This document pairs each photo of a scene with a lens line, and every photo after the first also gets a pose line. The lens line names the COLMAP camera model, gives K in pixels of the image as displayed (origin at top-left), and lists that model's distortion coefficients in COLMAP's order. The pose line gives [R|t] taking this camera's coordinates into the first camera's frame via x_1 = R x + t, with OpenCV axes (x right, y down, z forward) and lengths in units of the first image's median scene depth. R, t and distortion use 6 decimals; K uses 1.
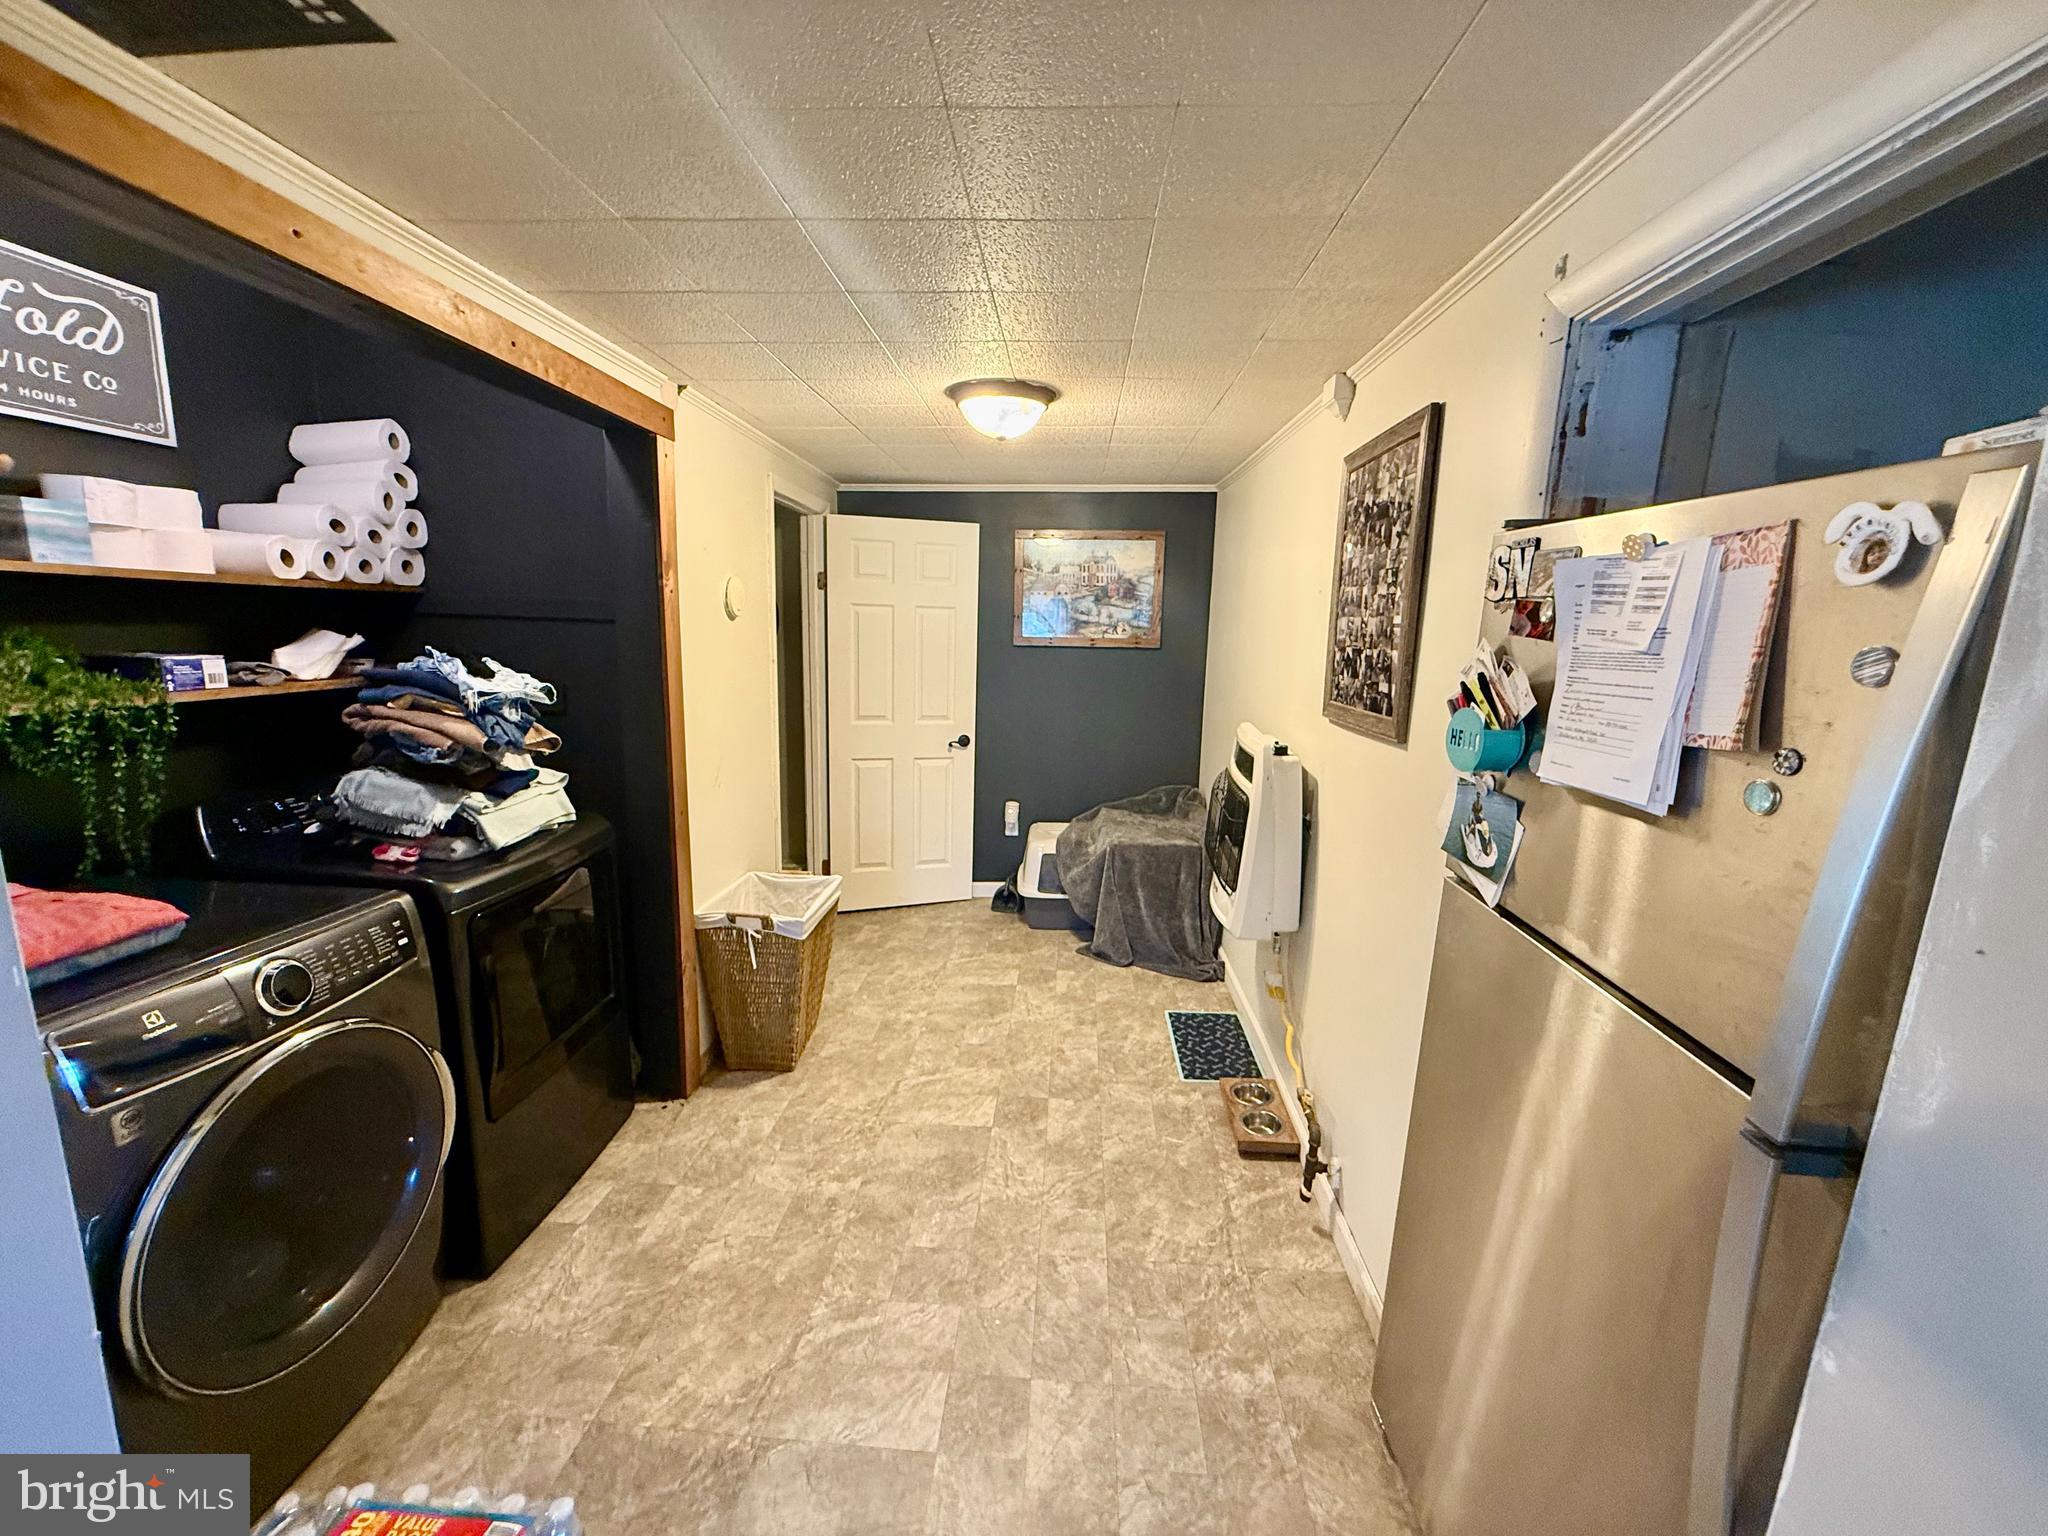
lens RADIAL K [[811.7, 0, 1013.2], [0, 811.7, 767.3], [0, 0, 1]] dist [-0.003115, 0.000905]
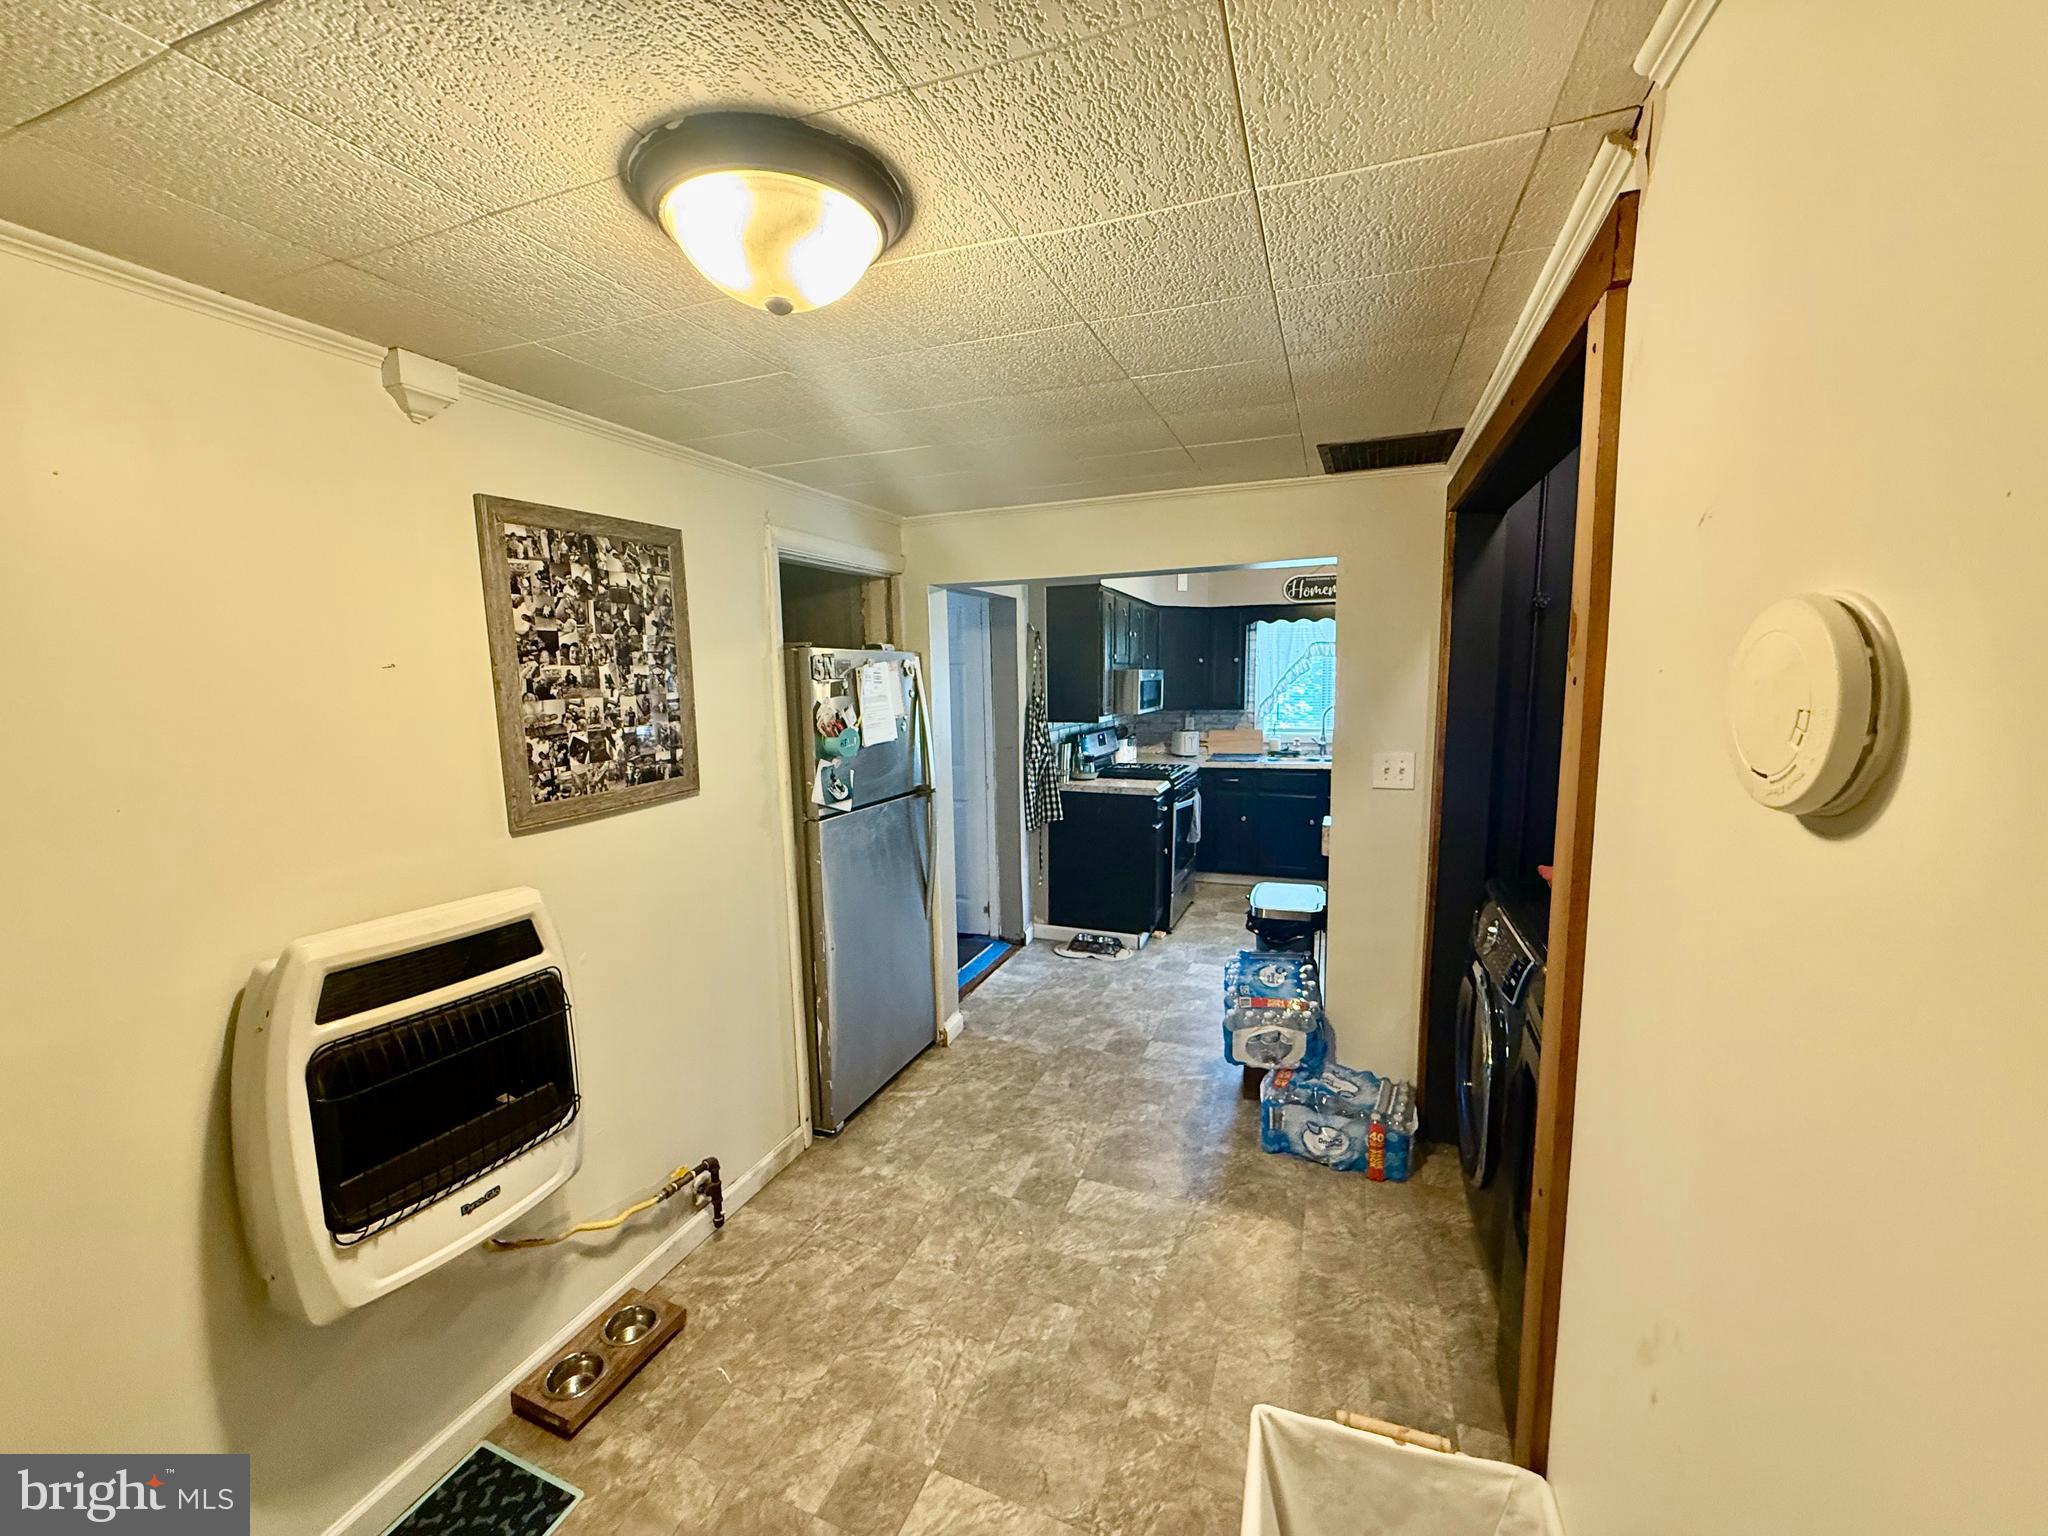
lens RADIAL K [[811.7, 0, 1021.7], [0, 811.7, 773.8], [0, 0, 1]] dist [-0.003115, 0.000905]
pose [[-0.955580, -0.045739, 0.291161, -0.343363], [0.048748, 0.949750, 0.309189, -0.389364], [-0.290672, 0.309648, -0.905333, 1.834779]]
